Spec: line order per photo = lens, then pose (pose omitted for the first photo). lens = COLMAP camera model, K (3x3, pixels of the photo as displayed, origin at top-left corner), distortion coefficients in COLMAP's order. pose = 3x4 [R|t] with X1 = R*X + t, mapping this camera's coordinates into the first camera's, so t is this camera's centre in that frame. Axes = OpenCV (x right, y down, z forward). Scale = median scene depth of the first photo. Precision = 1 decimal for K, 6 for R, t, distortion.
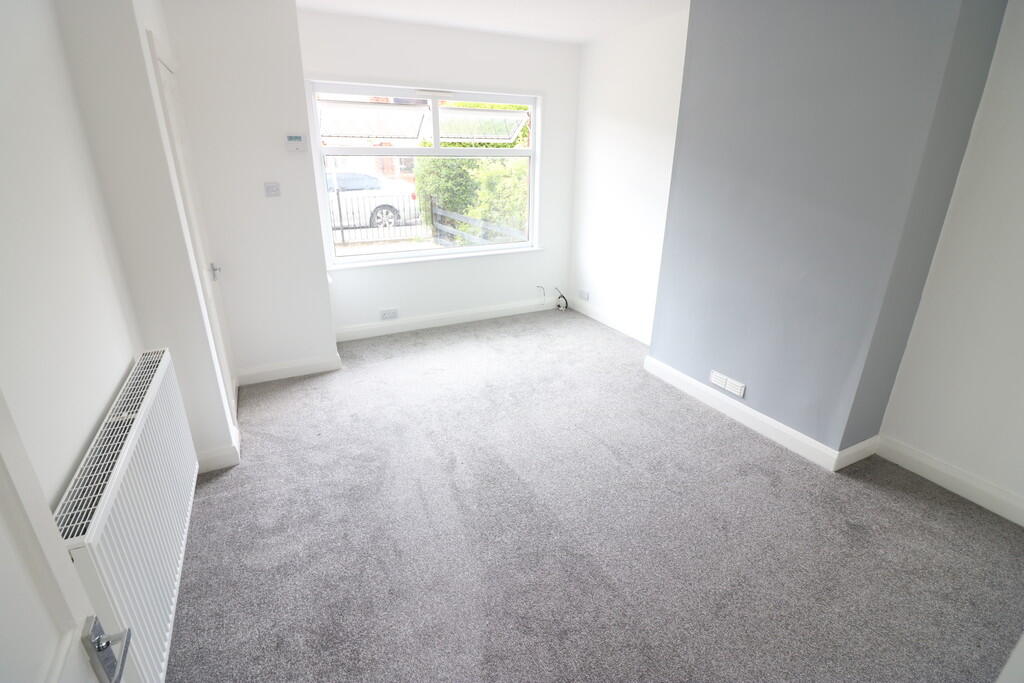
lens RADIAL K [[478.8, 0, 500.6], [0, 478.8, 335.3], [0, 0, 1]] dist [0.001089, -0.014686]
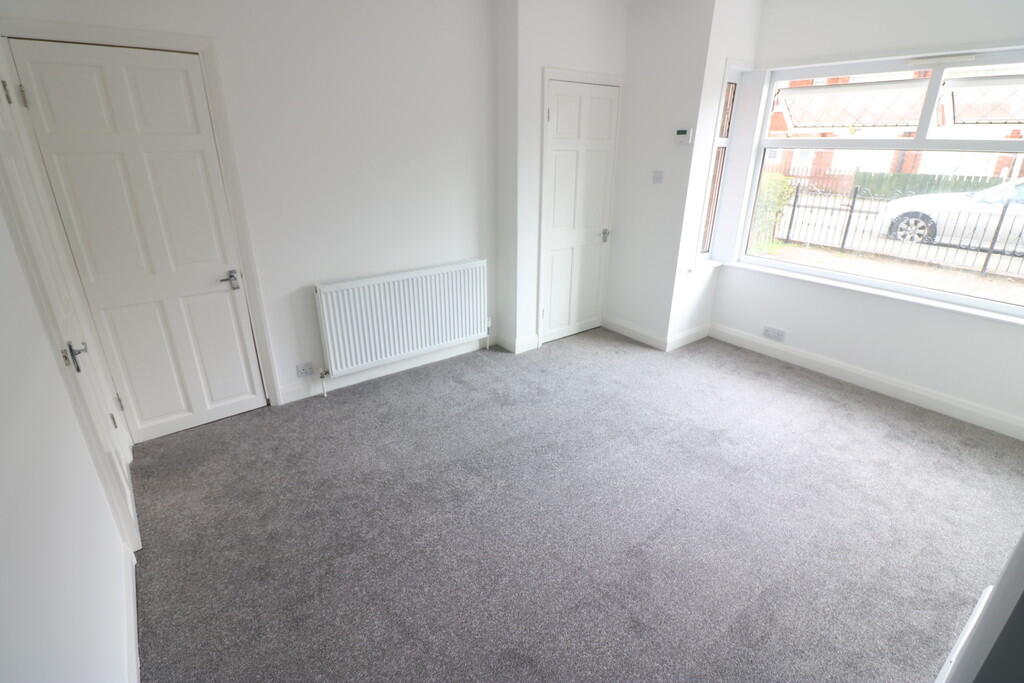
lens RADIAL K [[478.8, 0, 500.6], [0, 478.8, 335.3], [0, 0, 1]] dist [0.001089, -0.014686]
pose [[0.165858, 0.364783, -0.916201, 0.978929], [-0.346816, 0.891295, 0.292083, -0.251677], [0.923152, 0.269309, 0.274341, 0.641893]]
